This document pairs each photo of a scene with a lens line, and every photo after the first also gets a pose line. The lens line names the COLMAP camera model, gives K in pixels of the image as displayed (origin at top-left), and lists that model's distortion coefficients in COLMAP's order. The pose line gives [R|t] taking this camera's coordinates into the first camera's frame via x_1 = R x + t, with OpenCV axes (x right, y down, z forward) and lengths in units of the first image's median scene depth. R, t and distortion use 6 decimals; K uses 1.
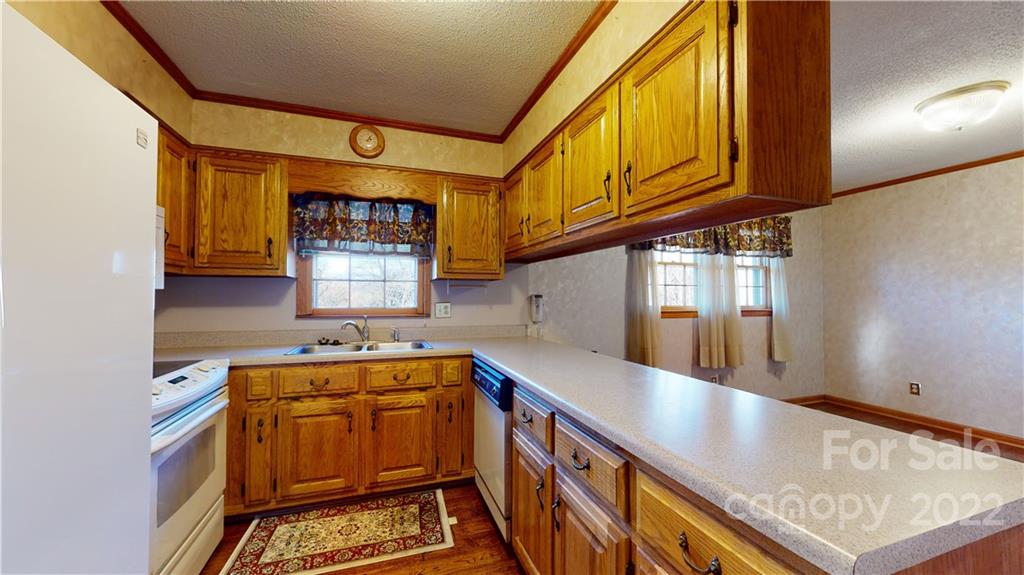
lens RADIAL K [[404.5, 0, 486.2], [0, 404.5, 287.5], [0, 0, 1]] dist [0.000084, -0.000017]
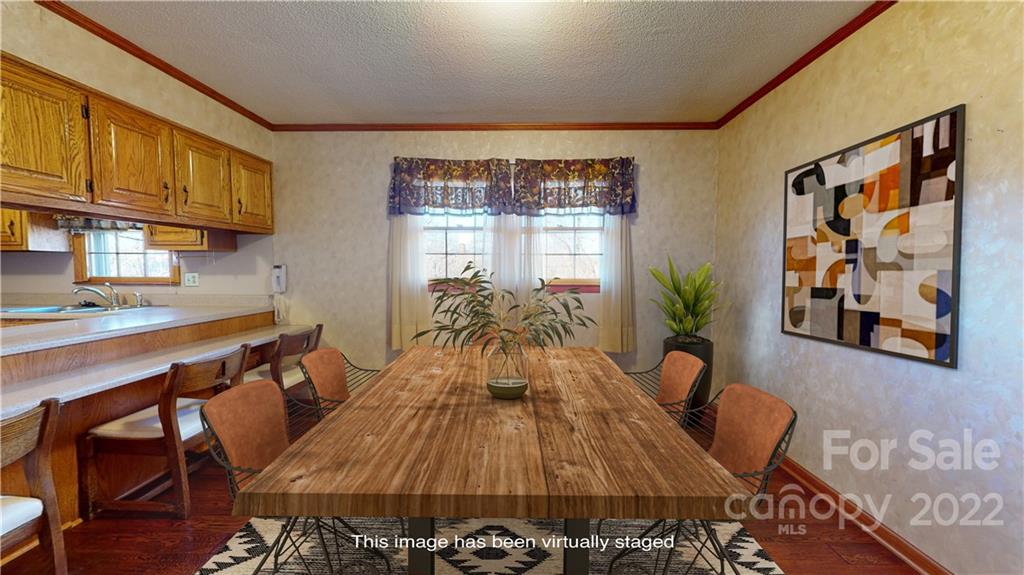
lens RADIAL K [[404.5, 0, 486.2], [0, 404.5, 287.5], [0, 0, 1]] dist [0.000084, -0.000017]
pose [[0.927480, 0.016346, -0.373515, 0.886190], [0.006664, 0.998162, 0.060230, 0.014606], [0.373813, -0.058351, 0.925667, 0.243481]]
